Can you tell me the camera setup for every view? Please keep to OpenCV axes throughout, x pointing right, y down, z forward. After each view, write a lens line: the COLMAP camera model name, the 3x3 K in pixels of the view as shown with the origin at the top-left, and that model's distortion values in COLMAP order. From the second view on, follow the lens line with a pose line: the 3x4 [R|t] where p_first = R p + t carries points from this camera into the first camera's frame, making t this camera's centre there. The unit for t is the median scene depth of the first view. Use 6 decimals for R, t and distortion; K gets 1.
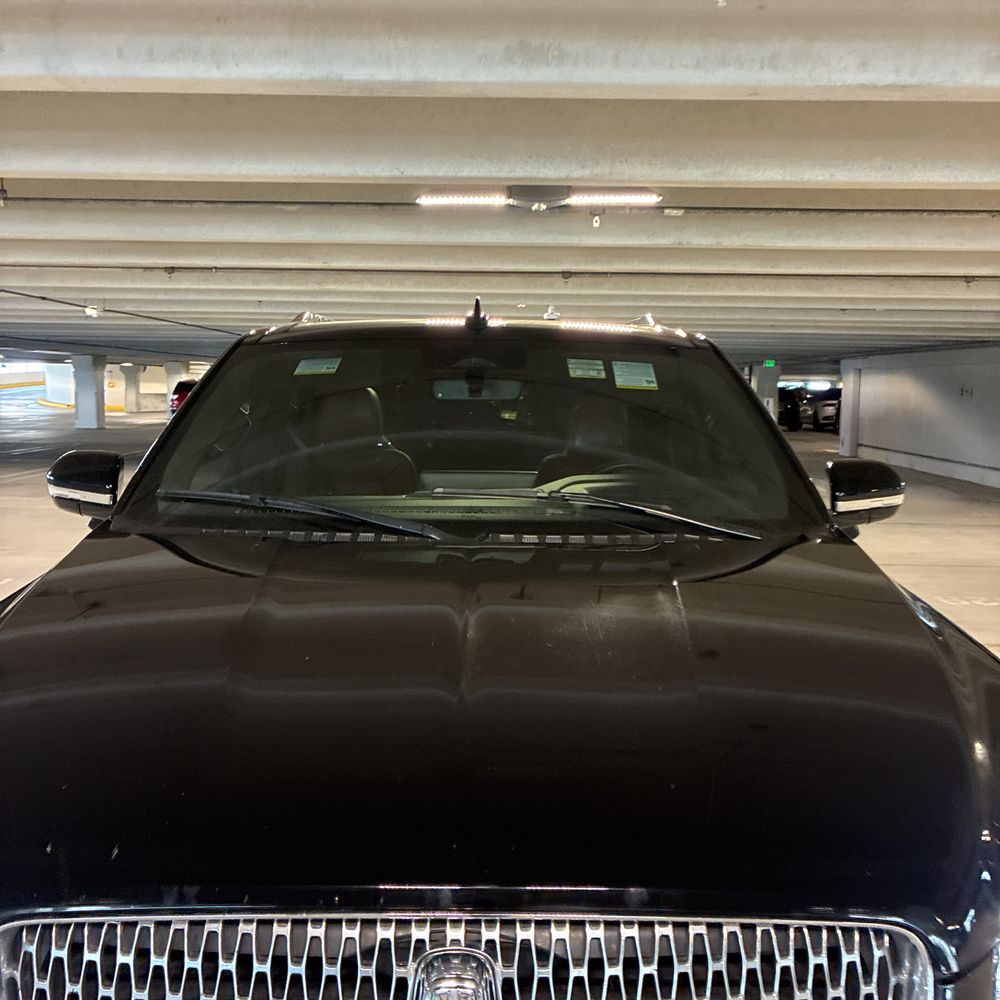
lens RADIAL K [[1033.4, 0, 495.9], [0, 1033.4, 502.0], [0, 0, 1]] dist [0.031641, 0.000000]
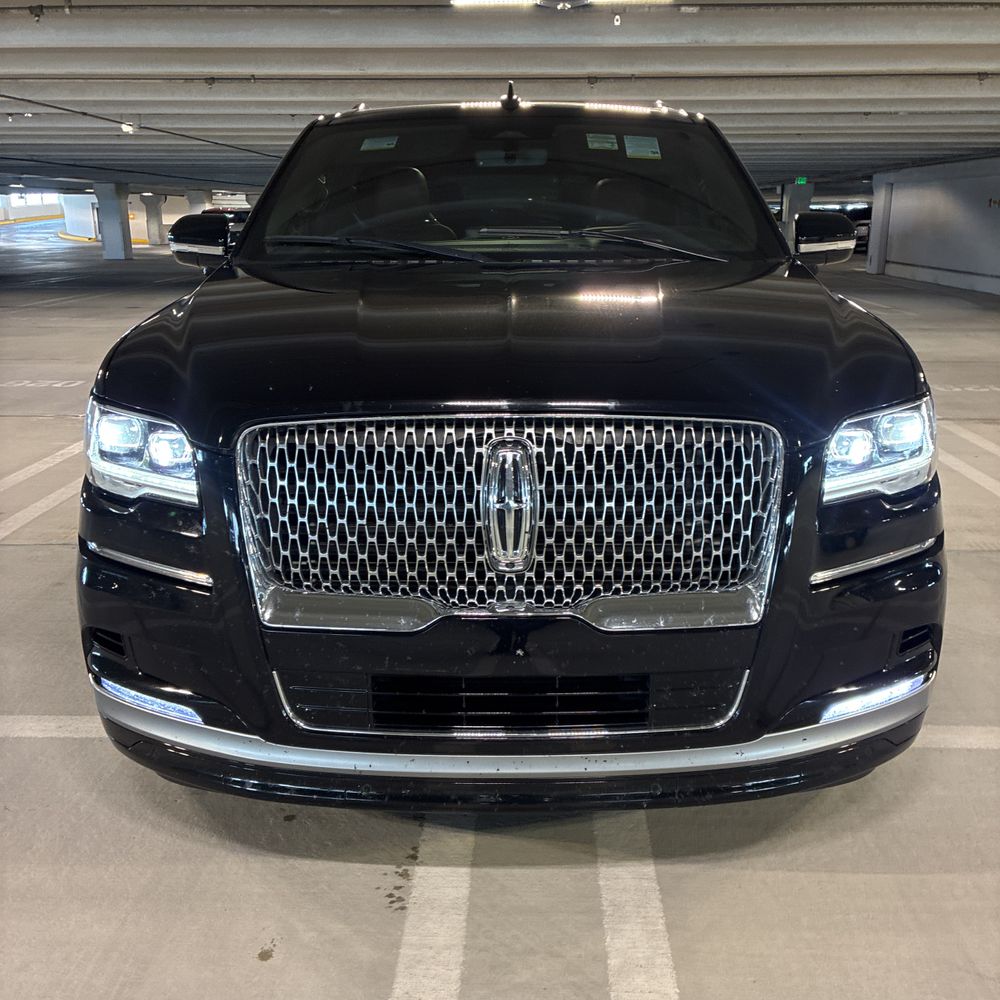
lens RADIAL K [[1033.4, 0, 507.2], [0, 1033.4, 494.1], [0, 0, 1]] dist [0.031641, 0.000000]
pose [[0.999809, -0.008229, -0.017732, -0.001944], [0.010808, 0.988528, 0.150648, 0.038559], [0.016289, -0.150811, 0.988428, -0.107101]]
